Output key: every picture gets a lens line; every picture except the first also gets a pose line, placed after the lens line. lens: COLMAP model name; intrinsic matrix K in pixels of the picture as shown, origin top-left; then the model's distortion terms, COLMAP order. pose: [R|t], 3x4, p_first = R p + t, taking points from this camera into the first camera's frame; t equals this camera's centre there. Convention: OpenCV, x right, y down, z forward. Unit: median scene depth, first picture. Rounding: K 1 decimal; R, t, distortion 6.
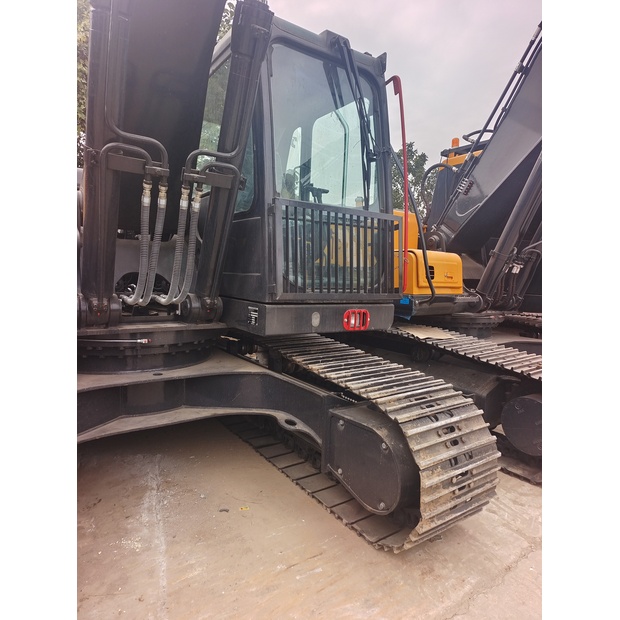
lens RADIAL K [[414.9, 0, 310.7], [0, 414.9, 308.3], [0, 0, 1]] dist [0.082342, -0.080972]
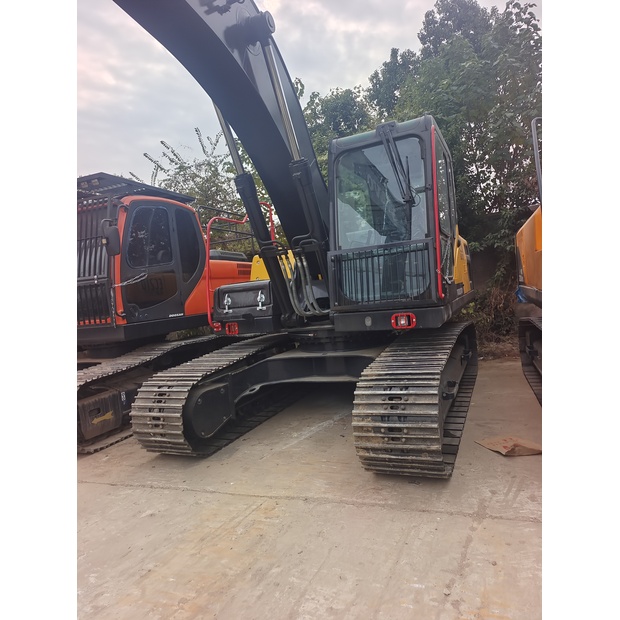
lens RADIAL K [[418.3, 0, 316.9], [0, 418.3, 307.9], [0, 0, 1]] dist [0.049501, -0.030305]
pose [[0.514776, -0.052470, -0.855718, 1.336620], [0.042620, 0.998457, -0.035583, 0.027052], [0.856265, -0.018153, 0.516218, 0.059219]]
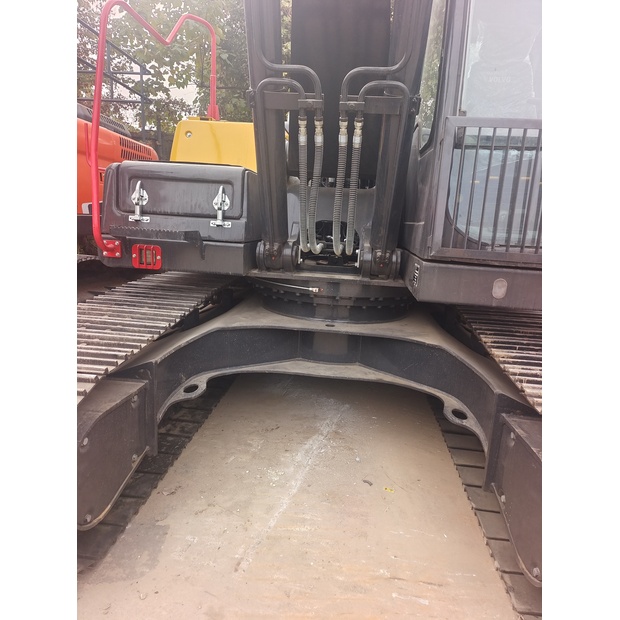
lens RADIAL K [[418.3, 0, 316.9], [0, 418.3, 307.9], [0, 0, 1]] dist [0.049501, -0.030305]
pose [[0.766958, 0.145680, -0.624943, 0.254498], [-0.087795, 0.988553, 0.122695, -0.001713], [0.635664, -0.039235, 0.770969, 0.256687]]
